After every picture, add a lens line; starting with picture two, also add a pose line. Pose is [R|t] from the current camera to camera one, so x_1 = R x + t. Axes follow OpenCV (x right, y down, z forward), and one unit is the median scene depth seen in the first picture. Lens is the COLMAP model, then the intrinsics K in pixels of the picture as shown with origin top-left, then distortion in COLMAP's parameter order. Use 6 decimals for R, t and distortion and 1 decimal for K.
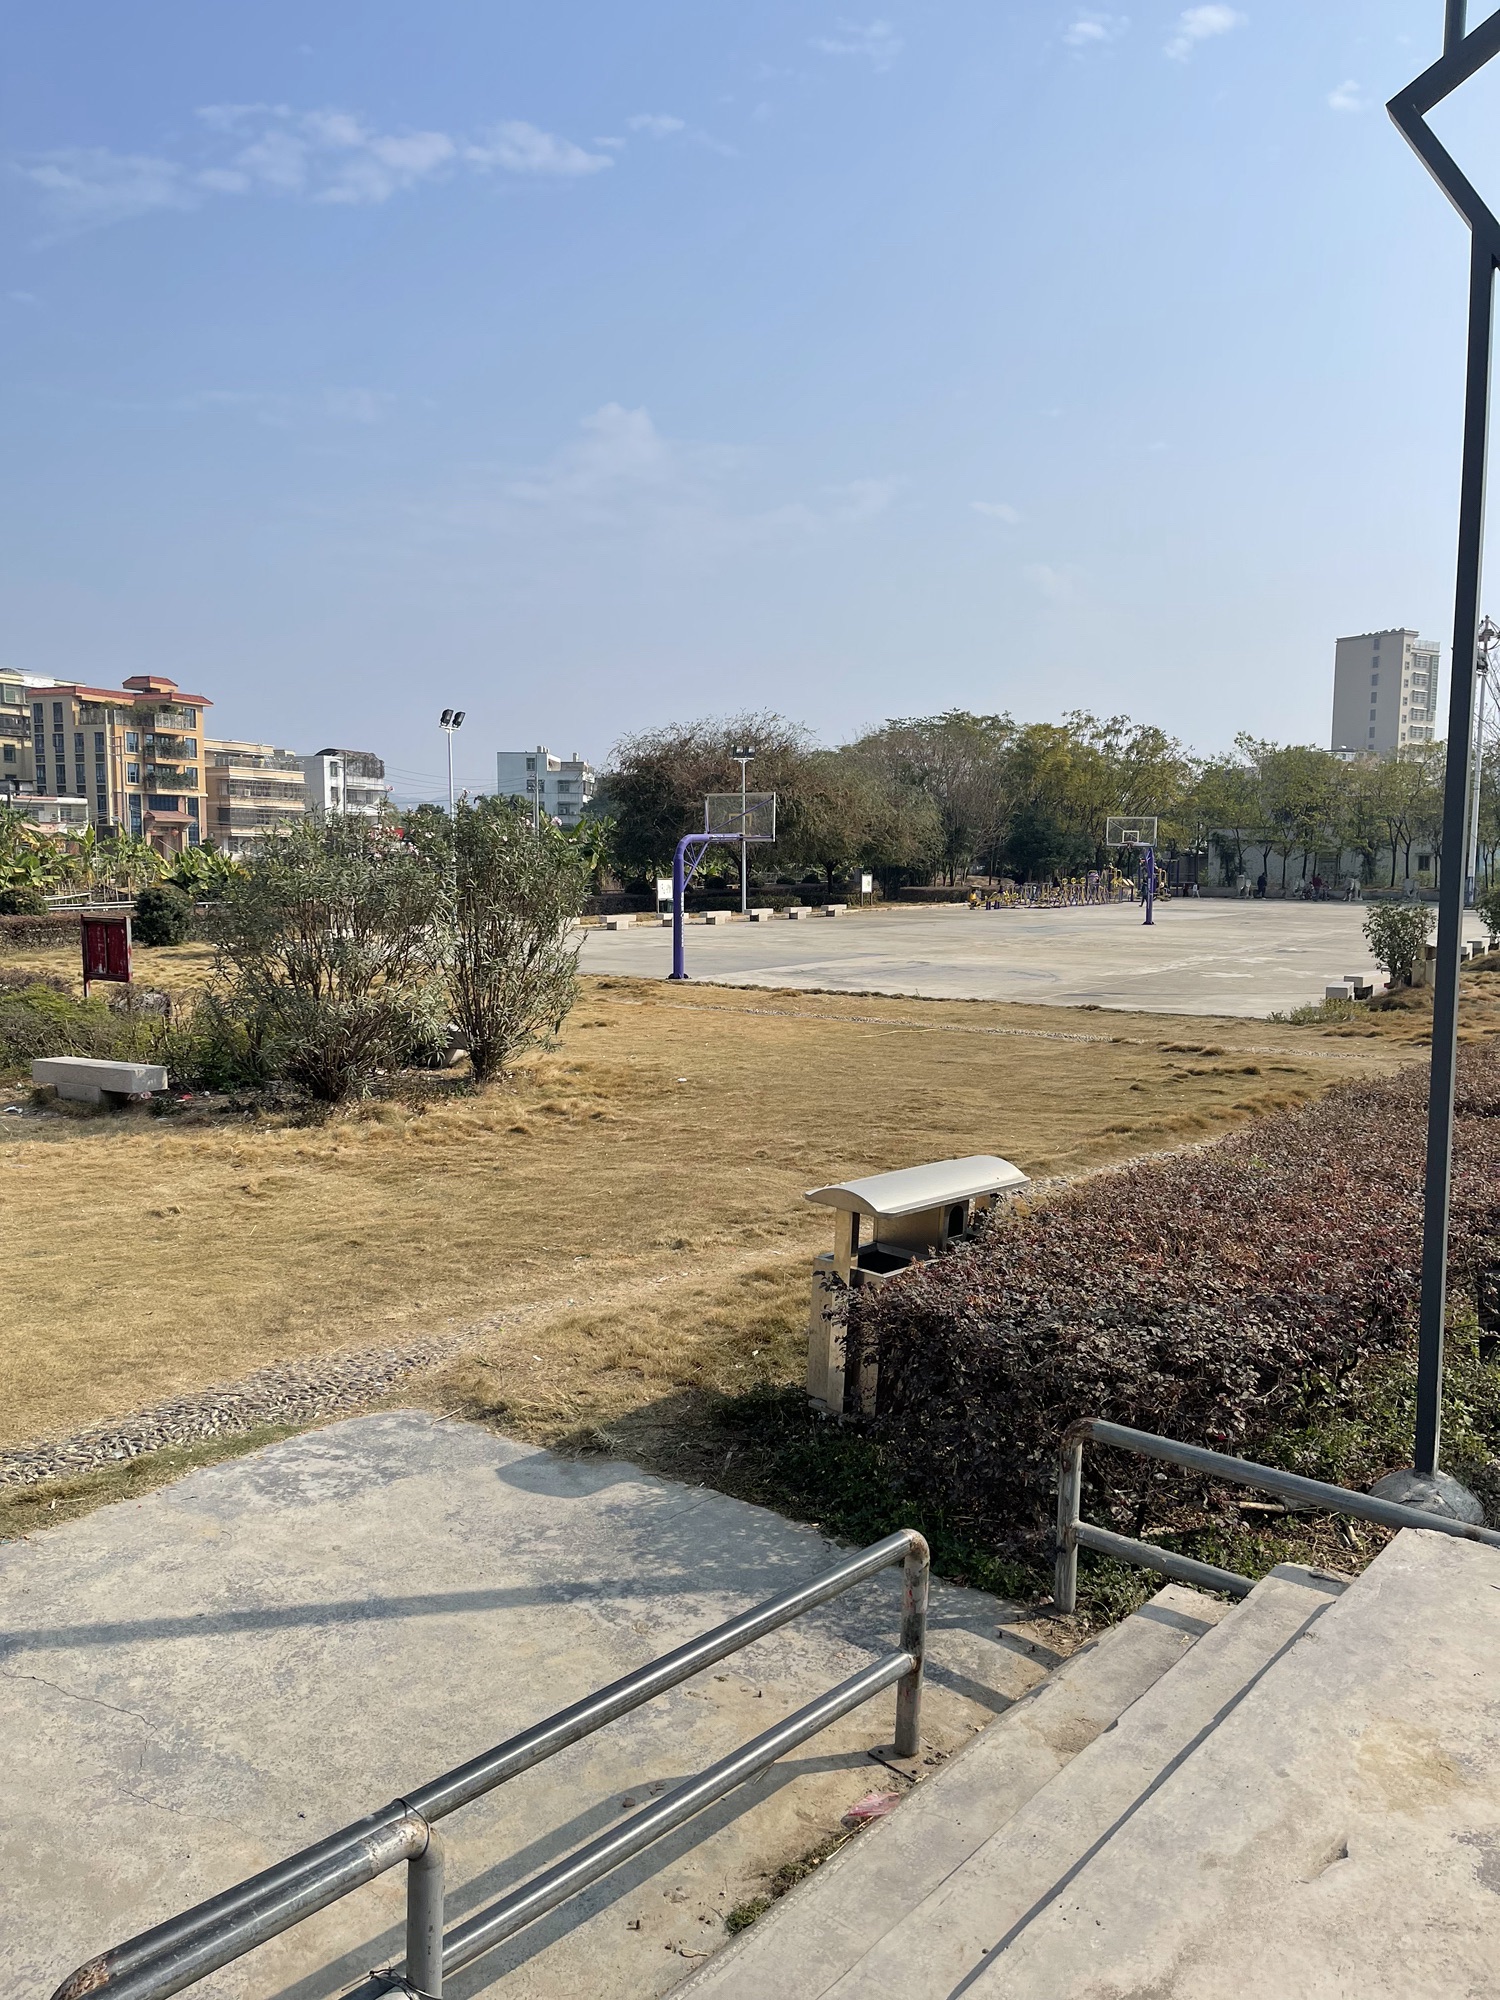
lens RADIAL K [[1492.0, 0, 743.5], [0, 1492.0, 997.5], [0, 0, 1]] dist [0.073467, -0.085839]
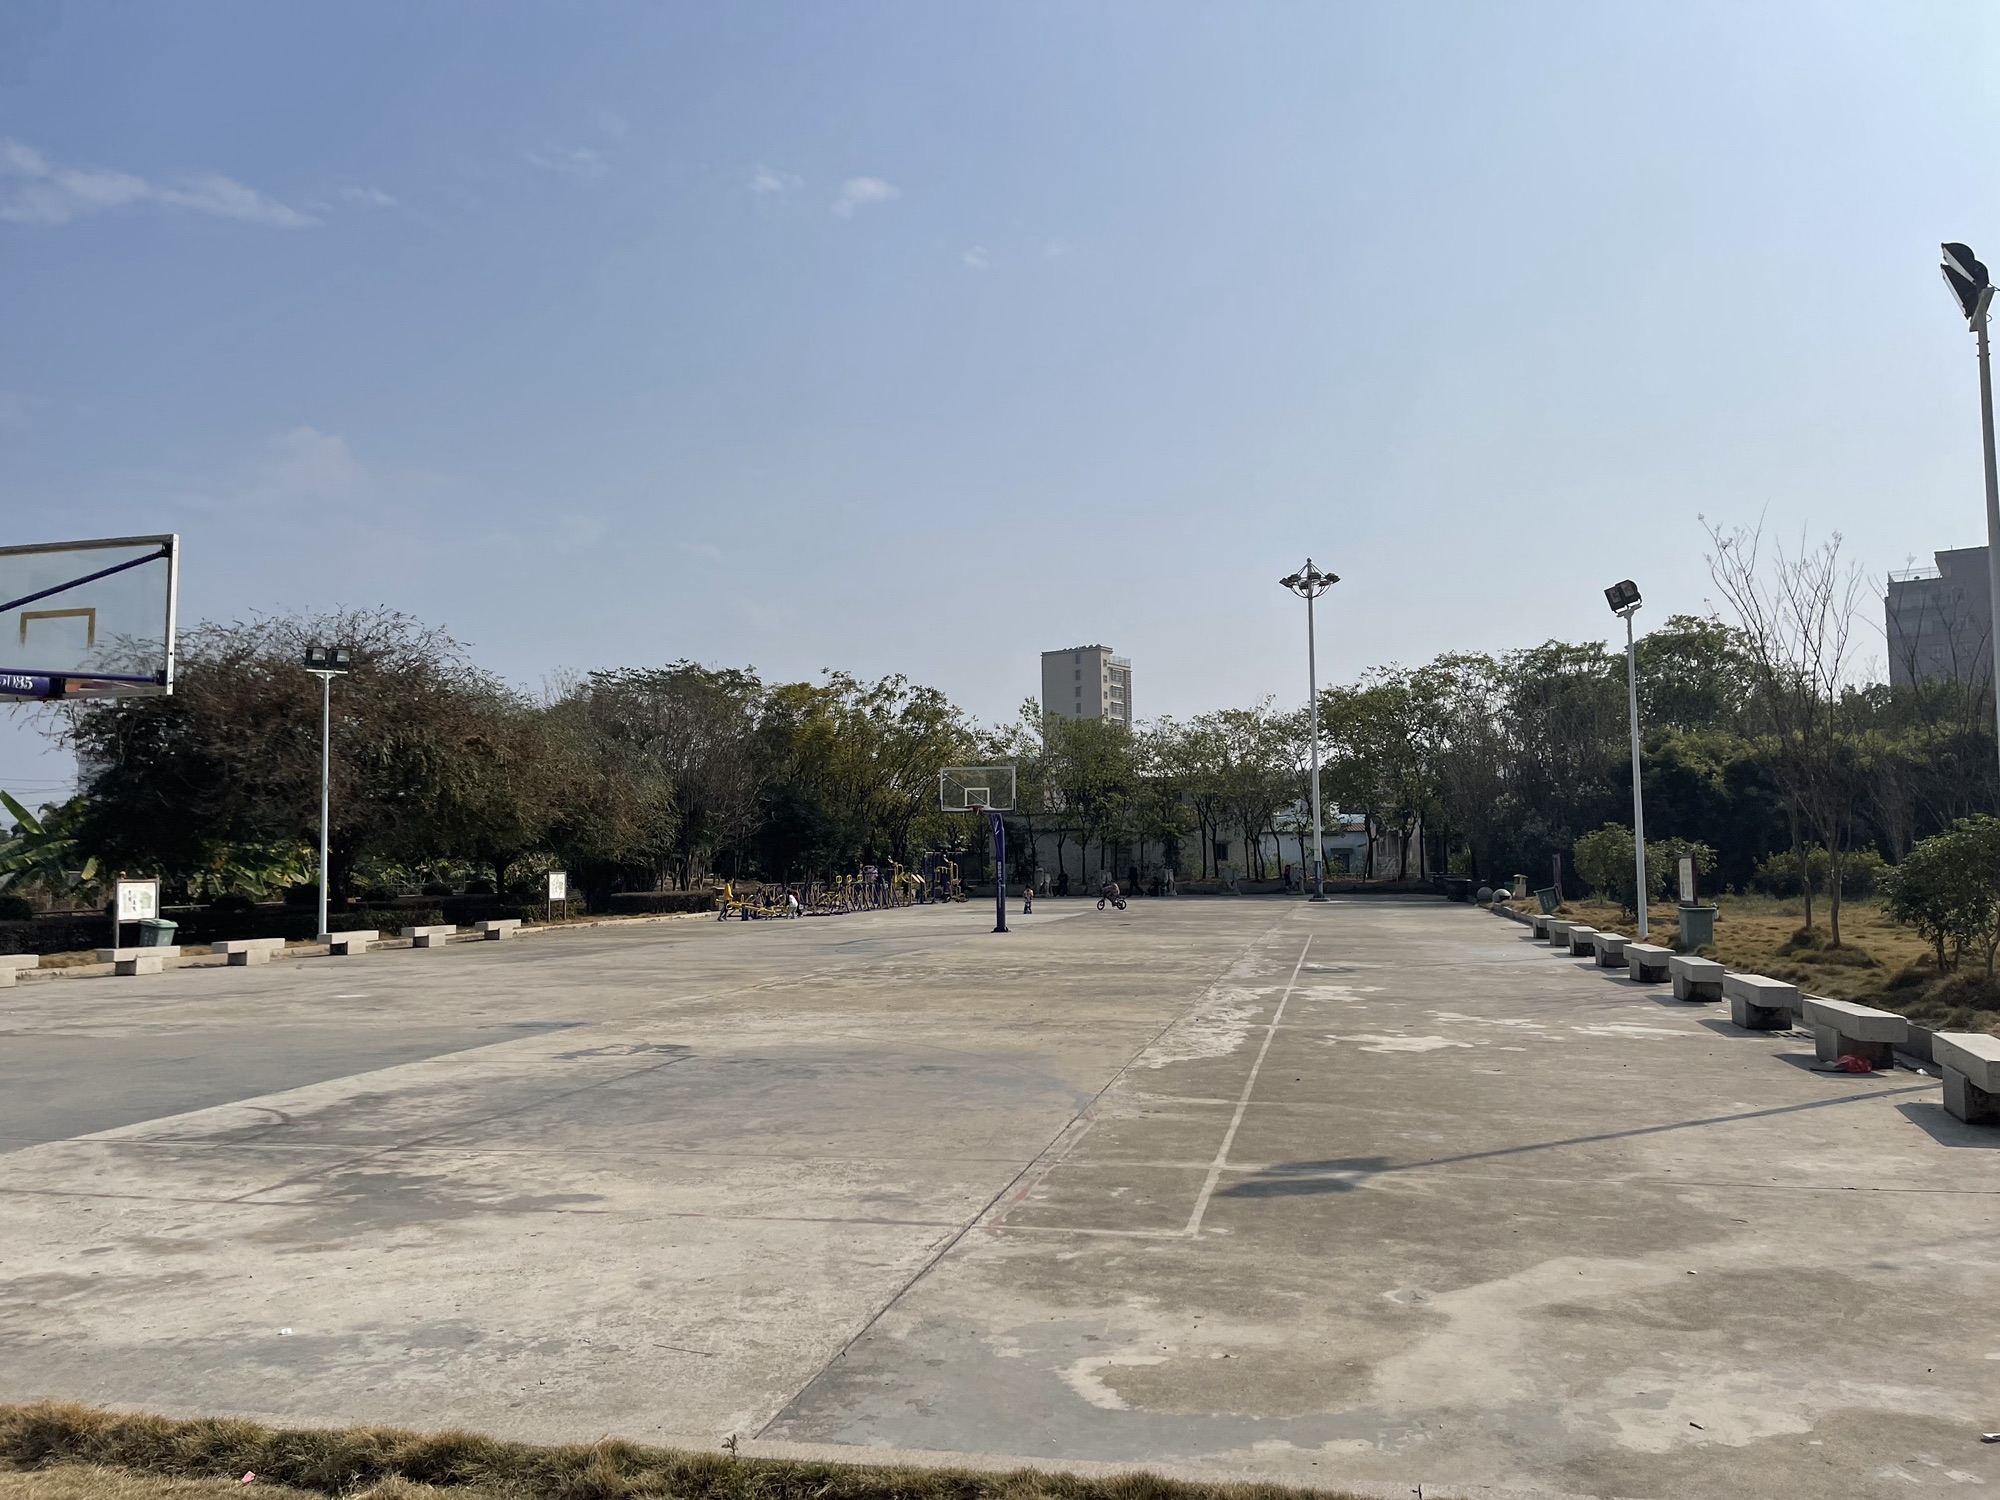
lens RADIAL K [[1492.0, 0, 1019.1], [0, 1492.0, 719.9], [0, 0, 1]] dist [0.073467, -0.085839]
pose [[0.933164, 0.011955, 0.359253, 0.025532], [0.057850, 0.981423, -0.182926, -0.012170], [-0.354766, 0.191483, 0.915137, 0.237302]]
